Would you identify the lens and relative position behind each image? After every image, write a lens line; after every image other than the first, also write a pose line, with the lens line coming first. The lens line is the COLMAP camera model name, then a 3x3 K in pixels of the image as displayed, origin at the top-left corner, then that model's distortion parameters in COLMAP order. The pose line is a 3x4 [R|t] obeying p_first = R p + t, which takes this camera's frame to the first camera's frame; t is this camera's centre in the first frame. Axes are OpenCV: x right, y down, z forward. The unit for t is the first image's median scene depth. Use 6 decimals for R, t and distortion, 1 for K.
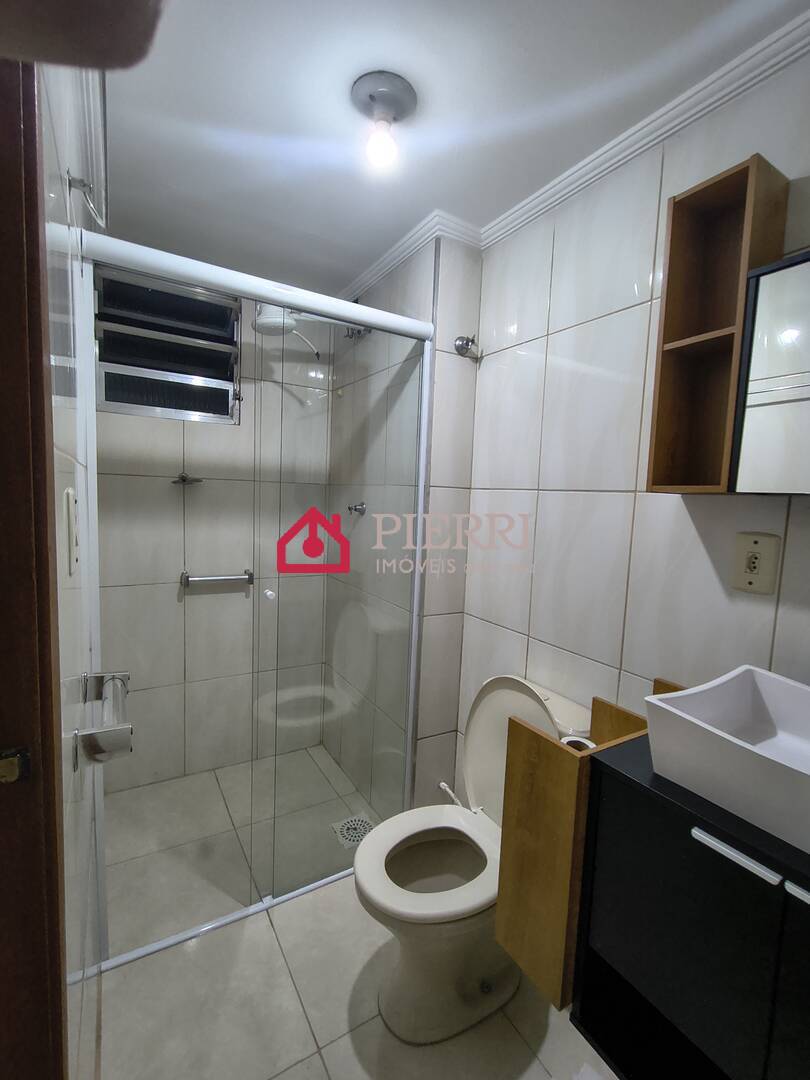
lens RADIAL K [[489.2, 0, 403.5], [0, 489.2, 541.1], [0, 0, 1]] dist [-0.002178, -0.001014]
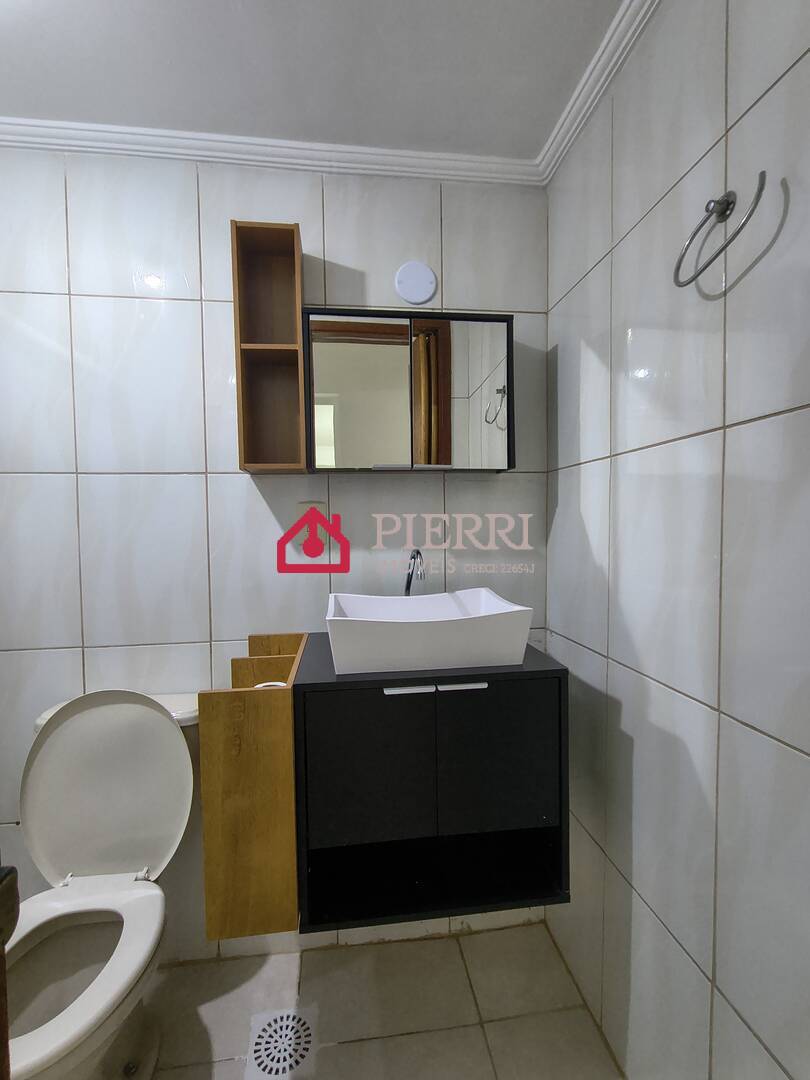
lens RADIAL K [[489.2, 0, 403.3], [0, 489.2, 543.0], [0, 0, 1]] dist [-0.002178, -0.001014]
pose [[0.395195, -0.074773, 0.915549, -0.380373], [0.114984, 0.992869, 0.031454, 0.072607], [-0.911372, 0.092843, 0.400975, 0.195407]]
